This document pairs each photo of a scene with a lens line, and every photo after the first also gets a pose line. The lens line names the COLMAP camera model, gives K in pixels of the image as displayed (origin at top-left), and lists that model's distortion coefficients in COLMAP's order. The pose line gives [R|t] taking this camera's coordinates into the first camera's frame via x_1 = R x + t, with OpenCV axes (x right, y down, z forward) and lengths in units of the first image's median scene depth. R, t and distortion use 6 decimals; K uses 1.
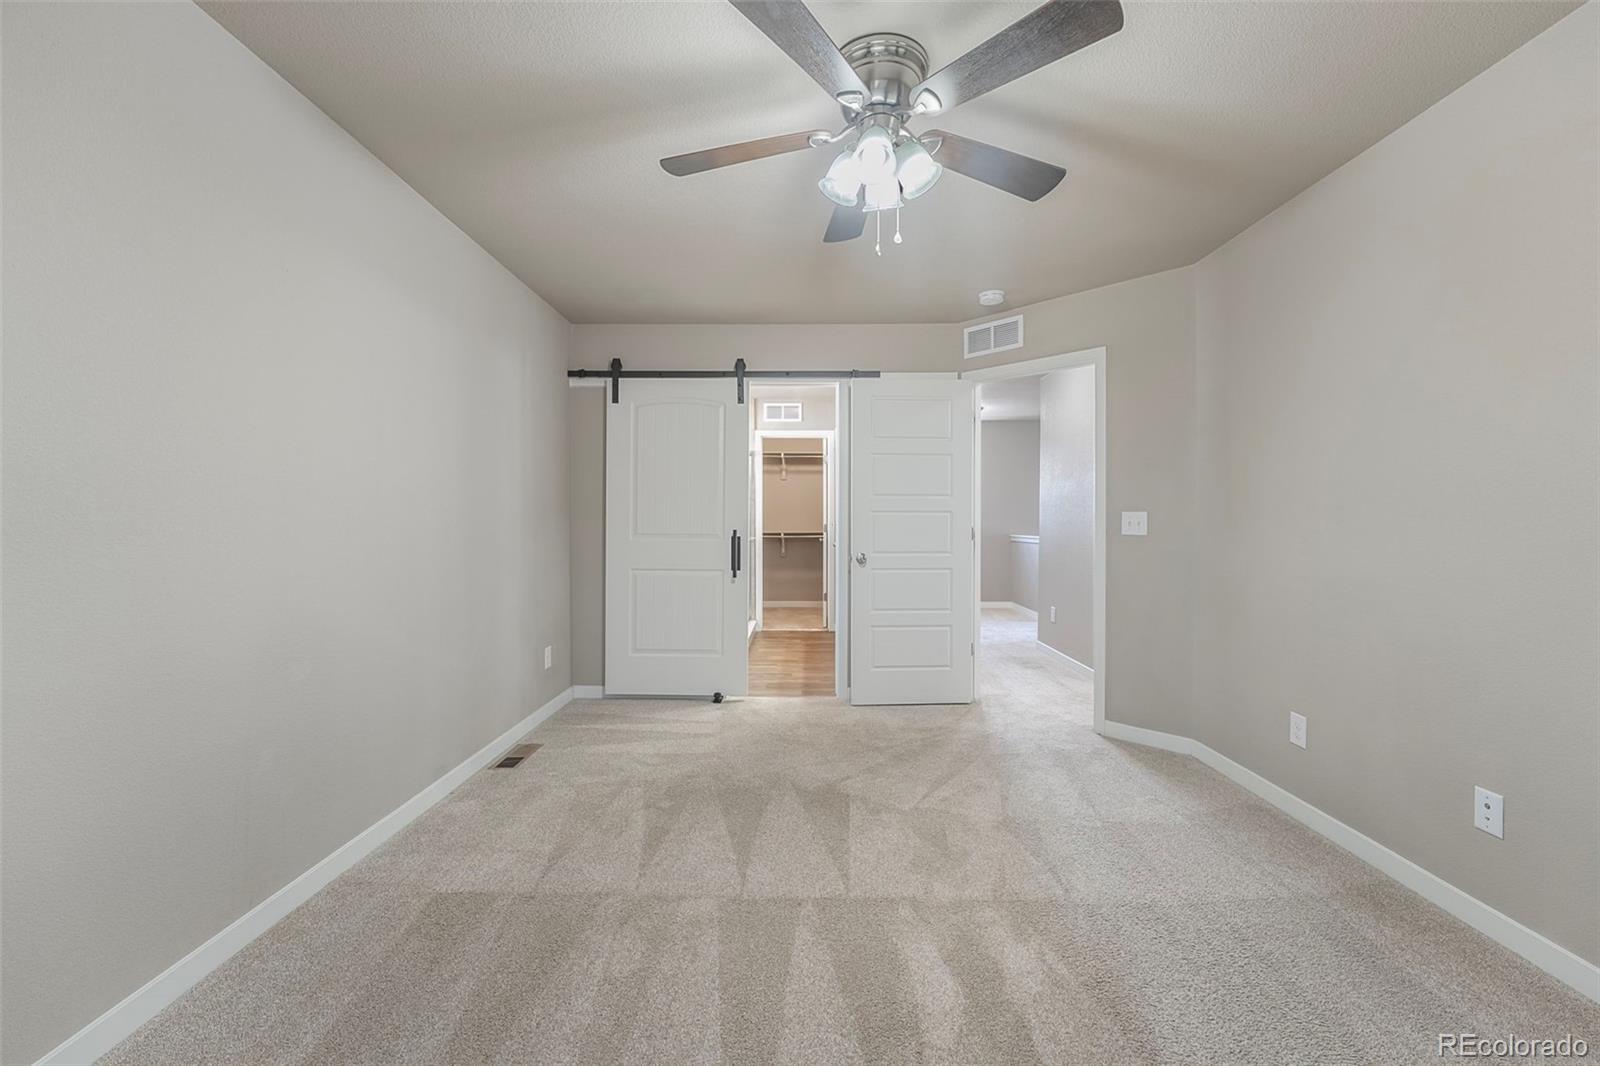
lens RADIAL K [[648.7, 0, 802.8], [0, 648.7, 525.9], [0, 0, 1]] dist [0.007137, -0.000777]
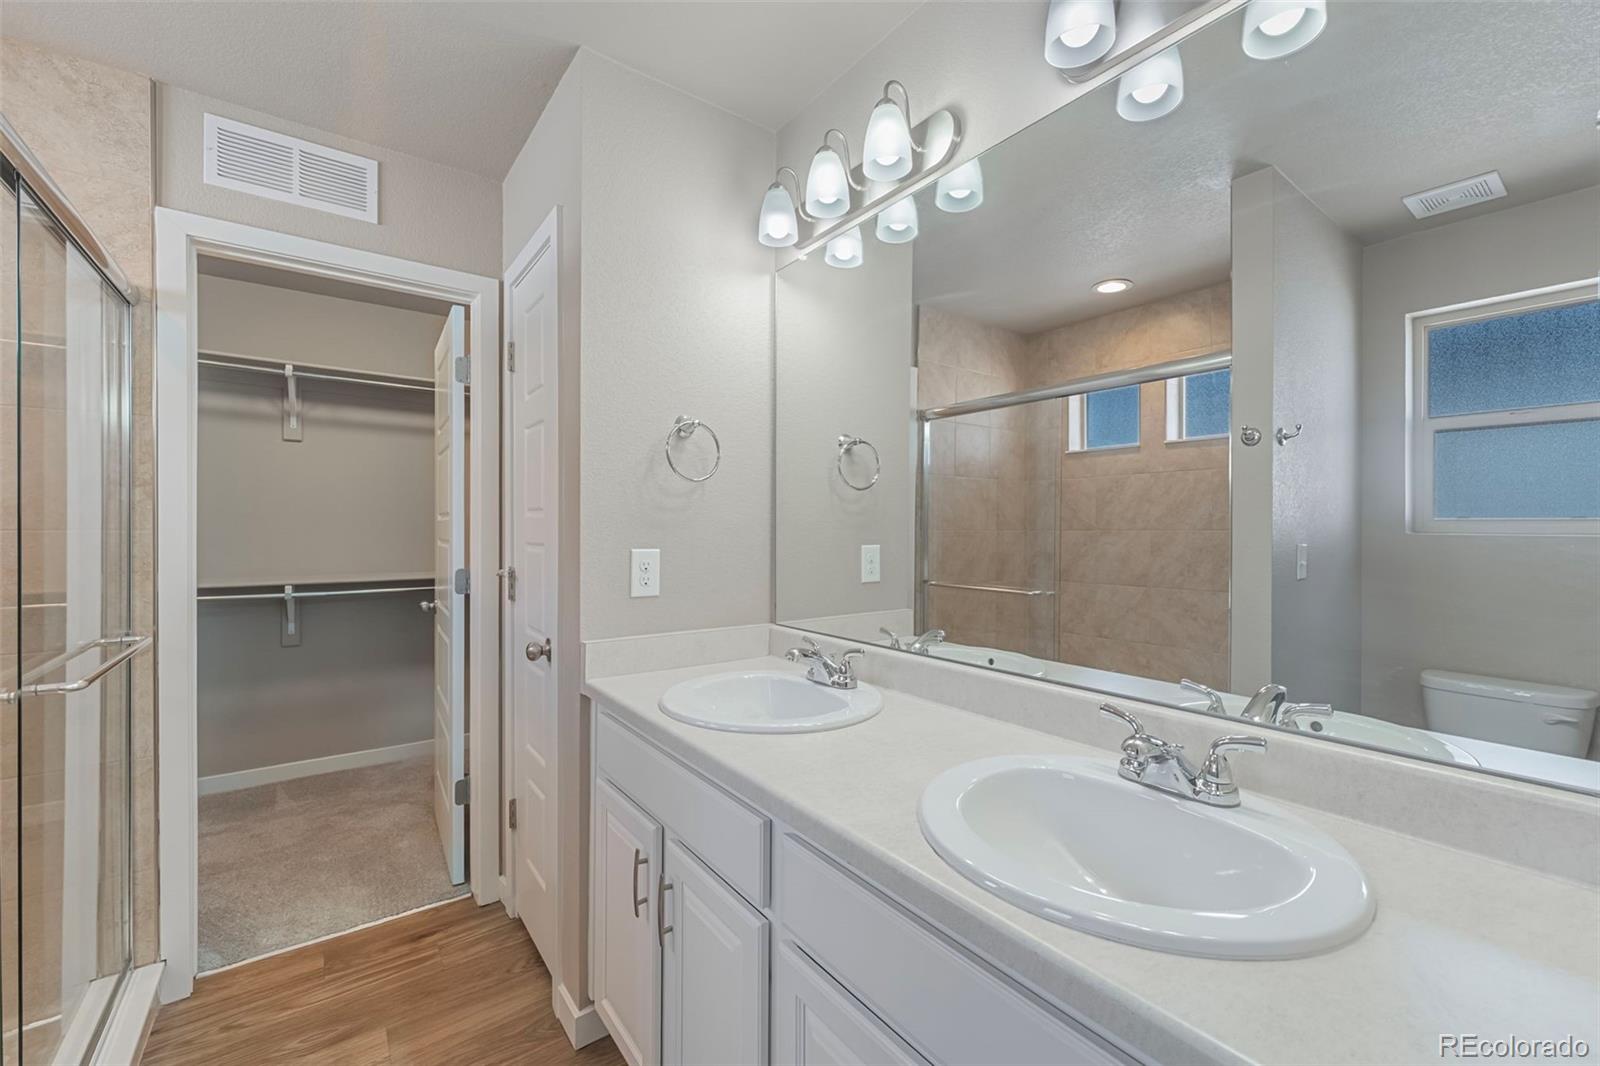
lens RADIAL K [[648.7, 0, 793.8], [0, 648.7, 536.8], [0, 0, 1]] dist [0.007137, -0.000777]
pose [[0.800466, -0.005117, 0.599356, -0.023868], [0.011100, 0.999919, -0.006288, -0.012705], [-0.599275, 0.011686, 0.800458, 0.546111]]
